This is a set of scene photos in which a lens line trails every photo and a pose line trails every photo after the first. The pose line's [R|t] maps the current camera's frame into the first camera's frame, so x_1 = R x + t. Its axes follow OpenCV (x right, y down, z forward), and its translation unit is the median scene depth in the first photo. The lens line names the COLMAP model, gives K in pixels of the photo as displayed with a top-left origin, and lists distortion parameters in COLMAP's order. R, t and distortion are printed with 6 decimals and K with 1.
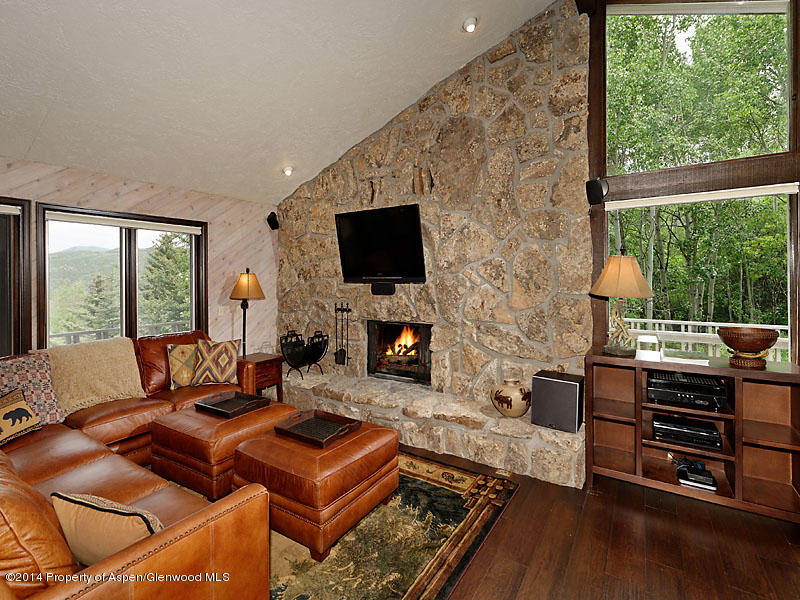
lens RADIAL K [[389.2, 0, 410.7], [0, 389.2, 278.9], [0, 0, 1]] dist [-0.000338, -0.000152]
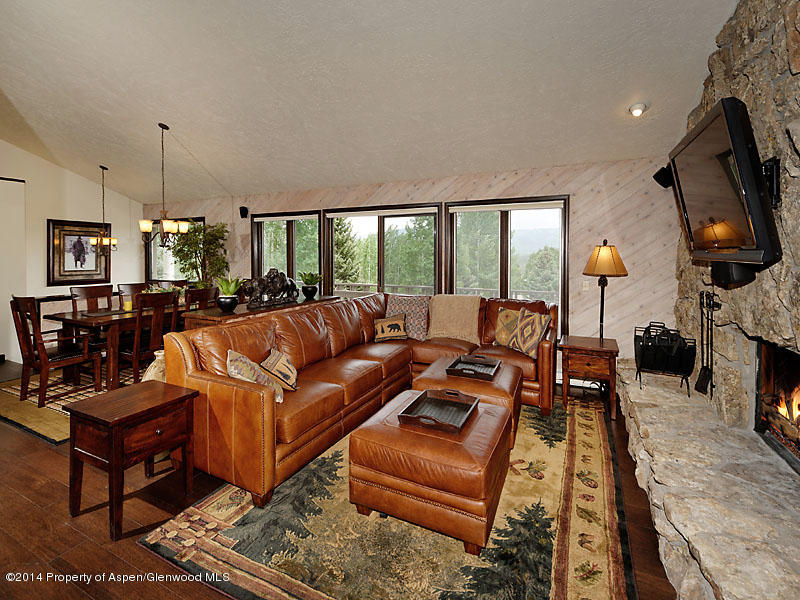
lens RADIAL K [[364.3, 0, 400.0], [0, 364.3, 267.3], [0, 0, 1]] dist [-0.000172, -0.000058]
pose [[0.094283, 0.047111, -0.994430, 0.430126], [-0.006395, 0.998888, 0.046716, -0.001883], [0.995525, 0.001955, 0.094479, 0.576559]]
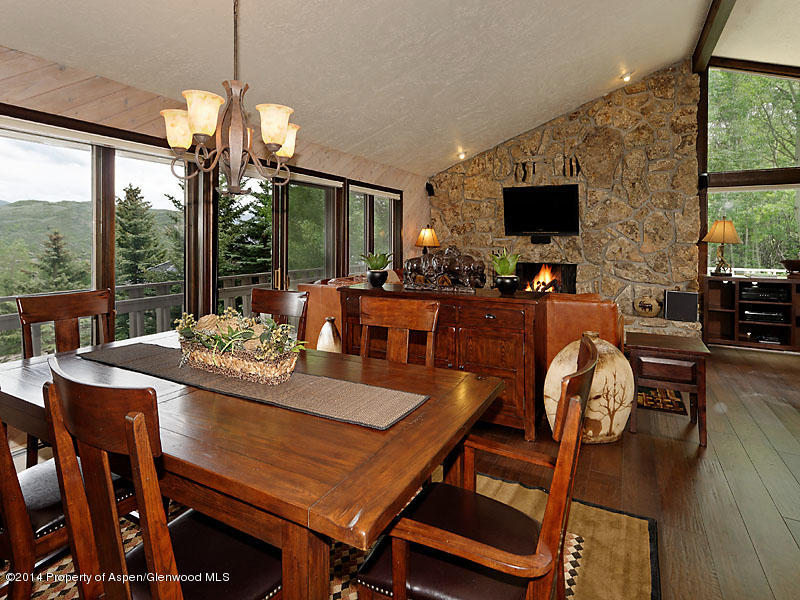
lens RADIAL K [[425.0, 0, 400.1], [0, 425.0, 241.3], [0, 0, 1]] dist [0.001193, 0.000099]
pose [[0.998411, 0.014474, 0.054452, -0.732655], [-0.014439, 0.999895, -0.001021, 0.042286], [-0.054461, 0.000234, 0.998516, -0.600919]]
